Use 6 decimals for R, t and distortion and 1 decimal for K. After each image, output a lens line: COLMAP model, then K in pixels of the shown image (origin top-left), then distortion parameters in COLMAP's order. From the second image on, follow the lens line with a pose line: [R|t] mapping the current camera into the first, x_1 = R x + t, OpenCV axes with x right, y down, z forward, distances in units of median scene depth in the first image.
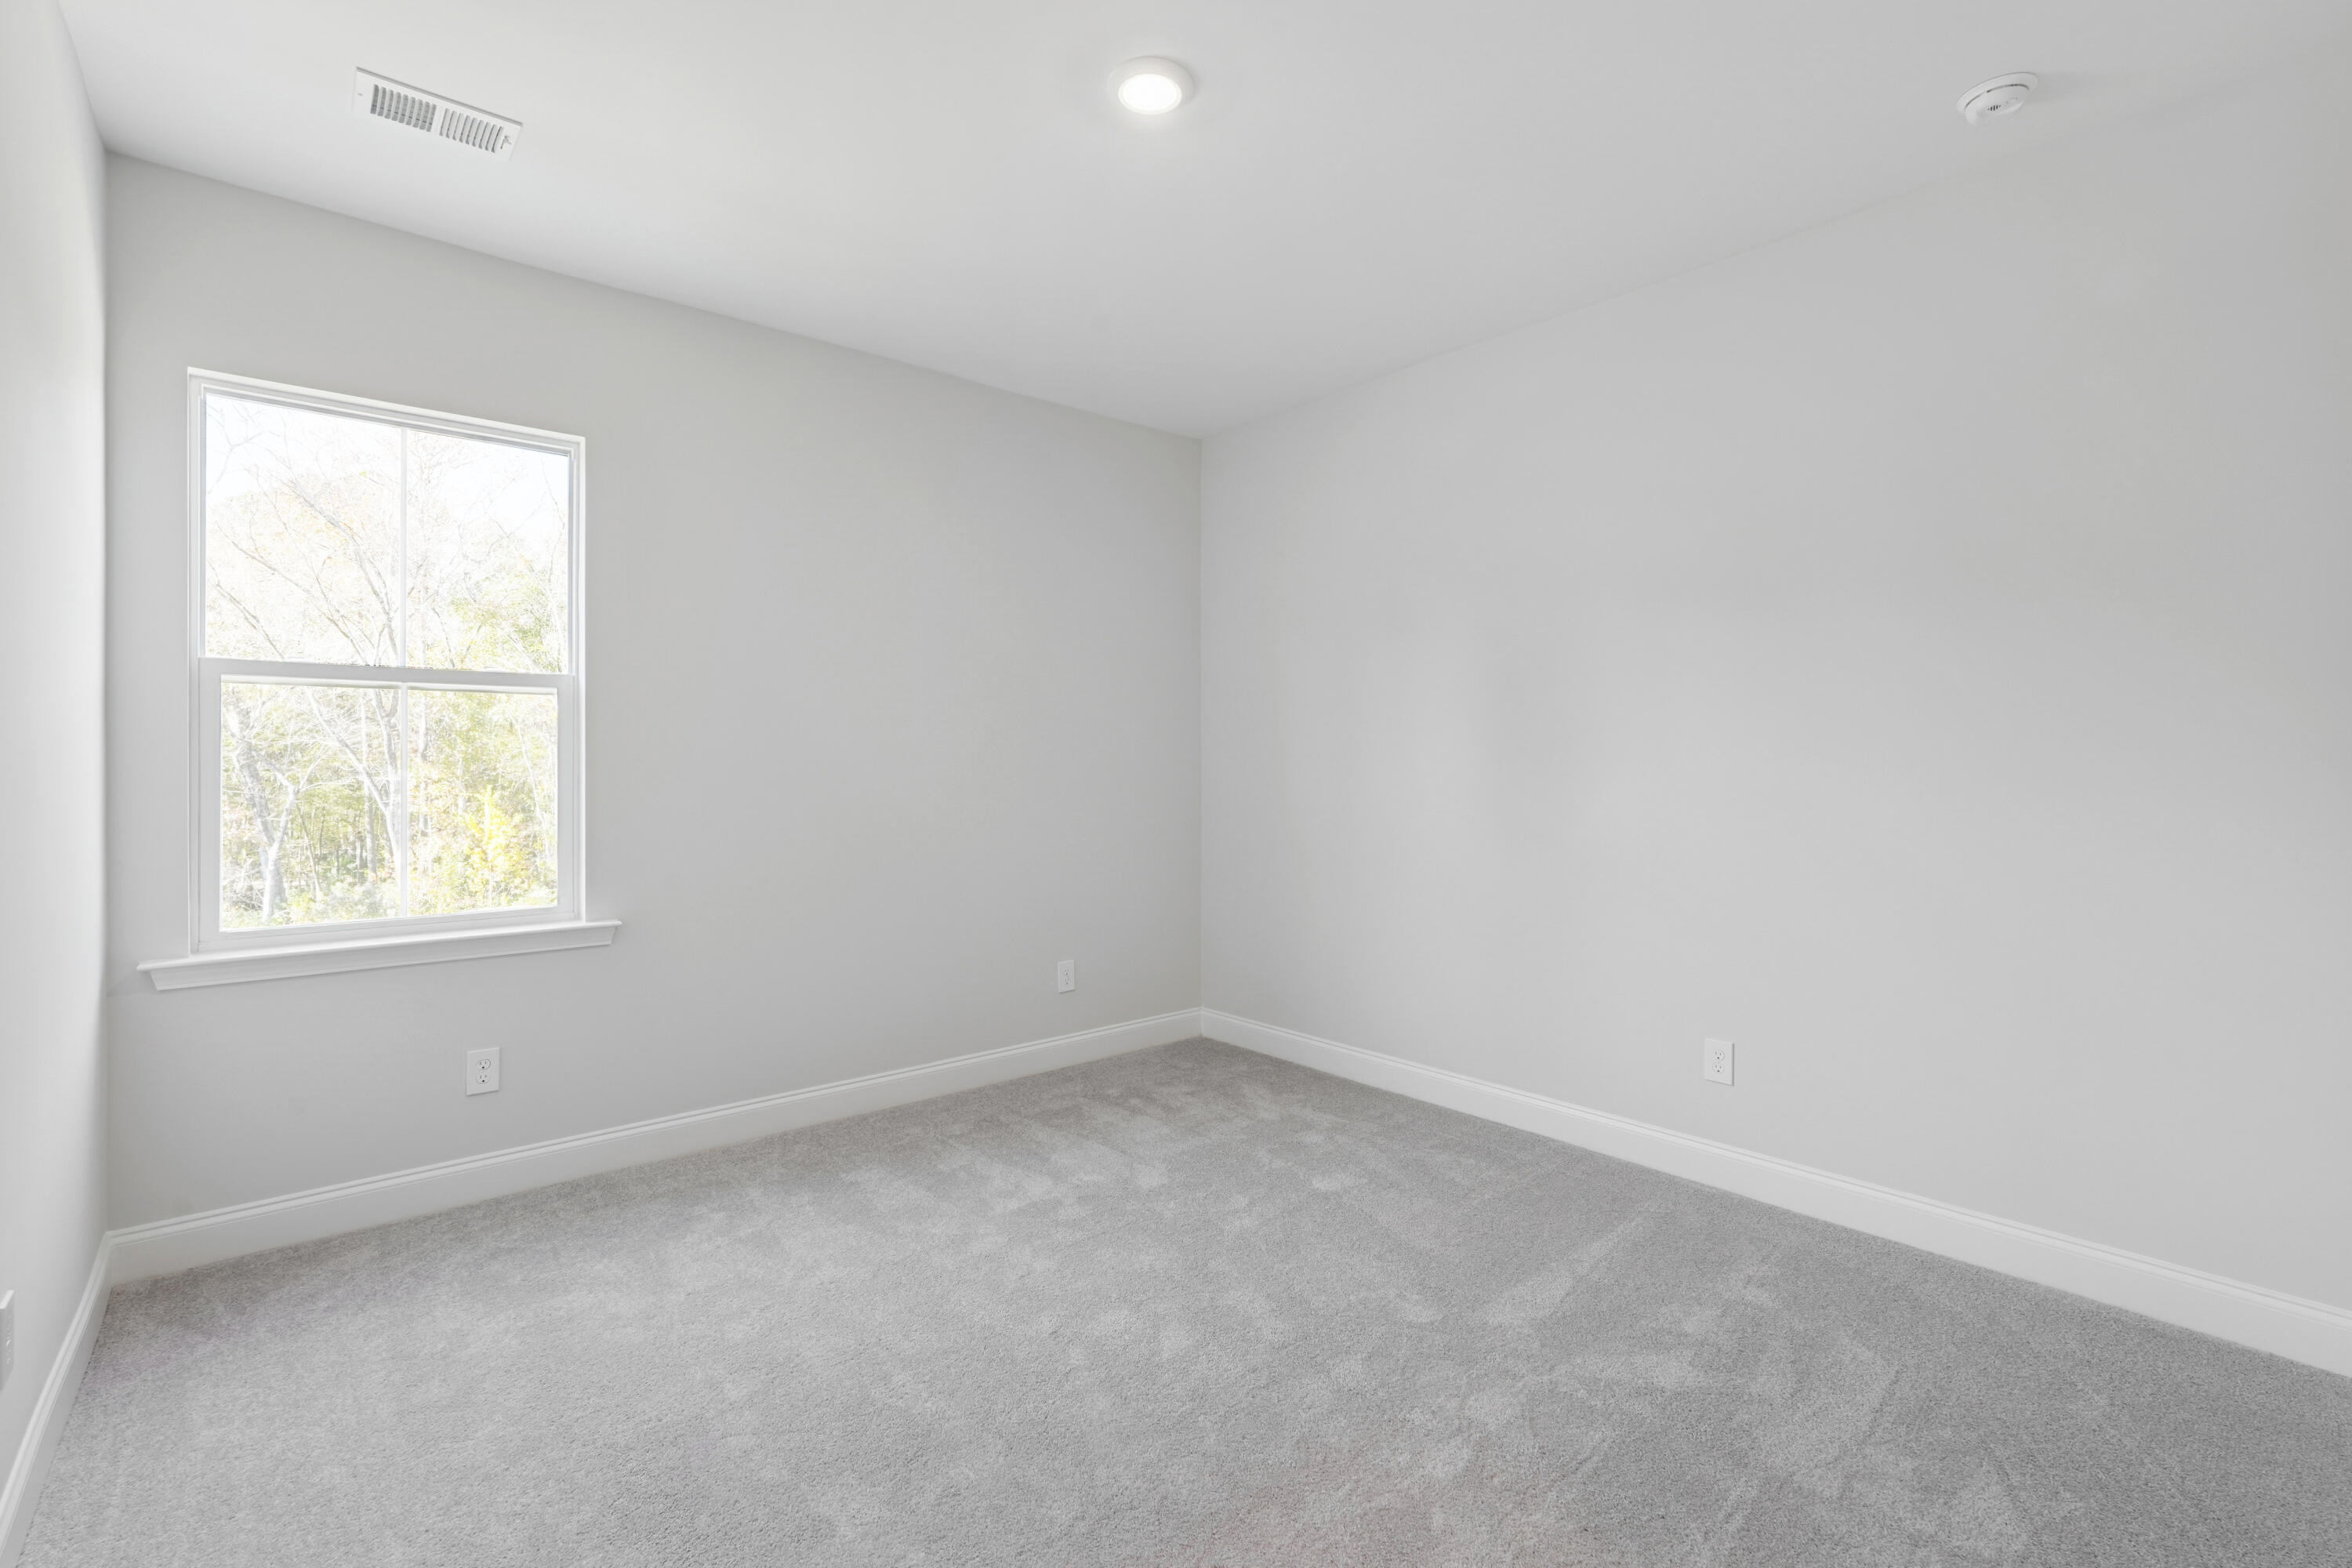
lens RADIAL K [[1054.6, 0, 1168.8], [0, 1054.6, 768.6], [0, 0, 1]] dist [0.002254, 0.000247]
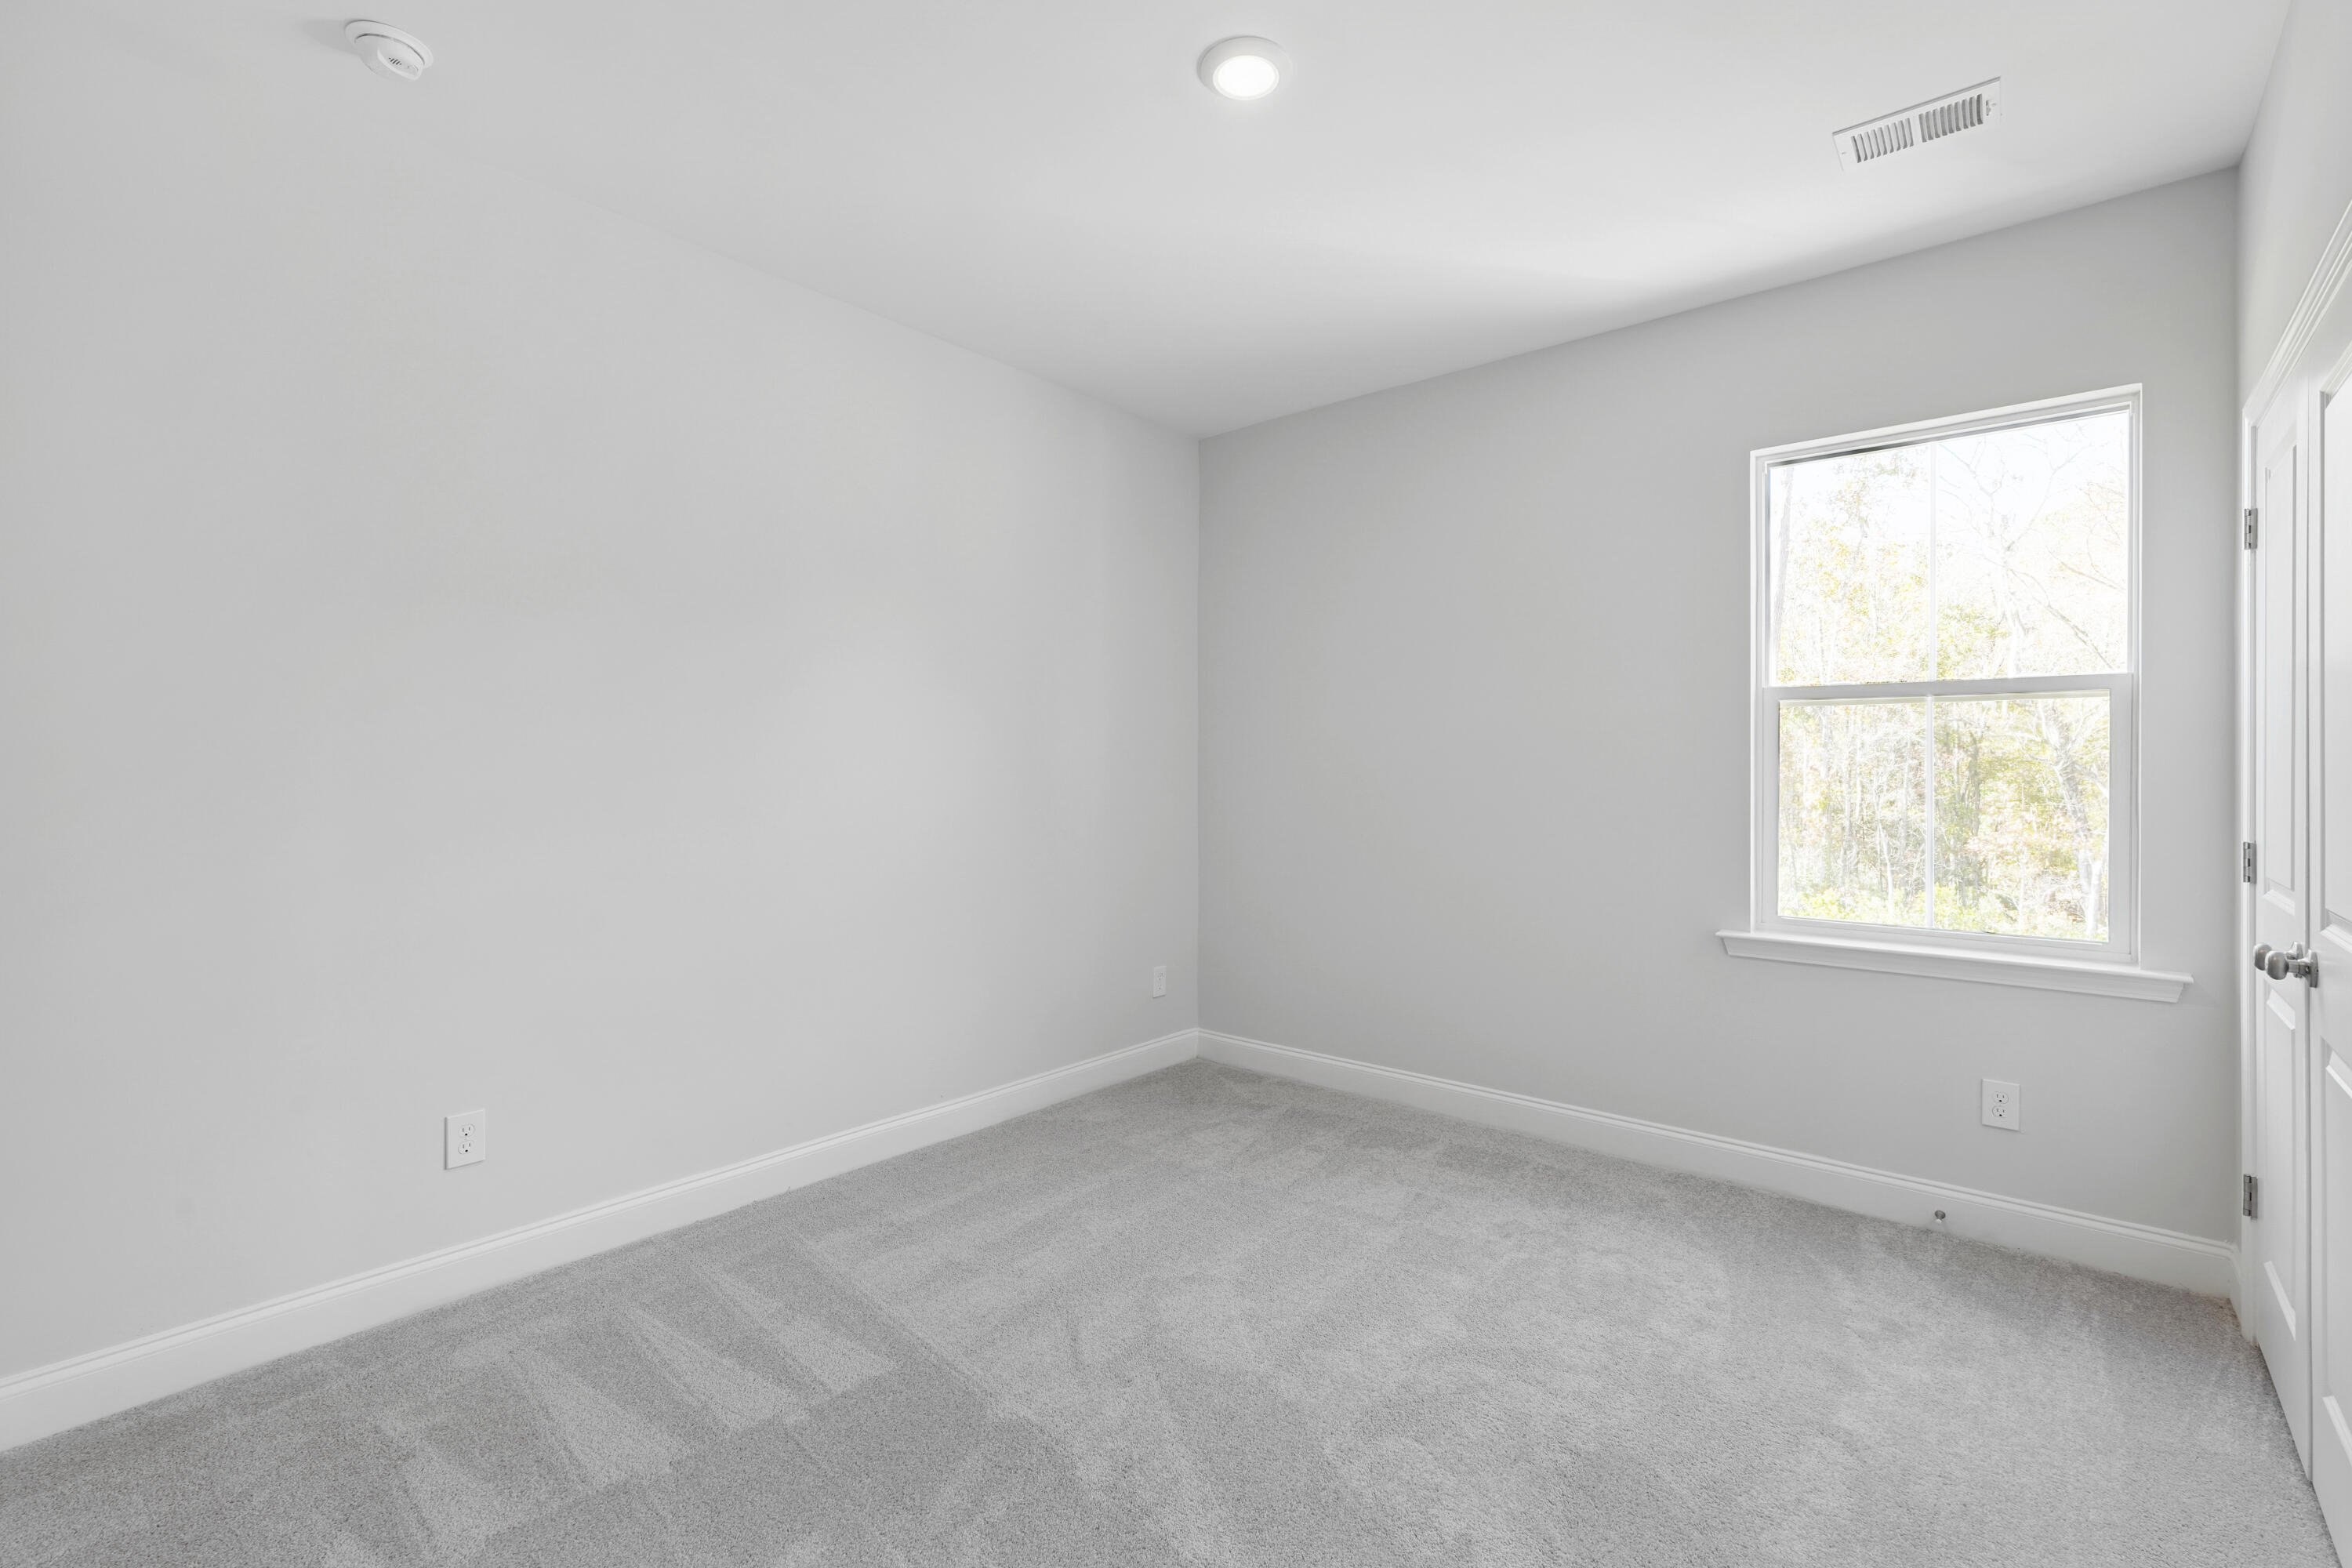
lens RADIAL K [[1054.6, 0, 1179.8], [0, 1054.6, 779.2], [0, 0, 1]] dist [0.002254, 0.000247]
pose [[0.138314, 0.009286, -0.990345, 0.189754], [-0.012573, 0.999892, 0.007620, -0.000033], [0.990309, 0.011397, 0.138416, 0.166828]]
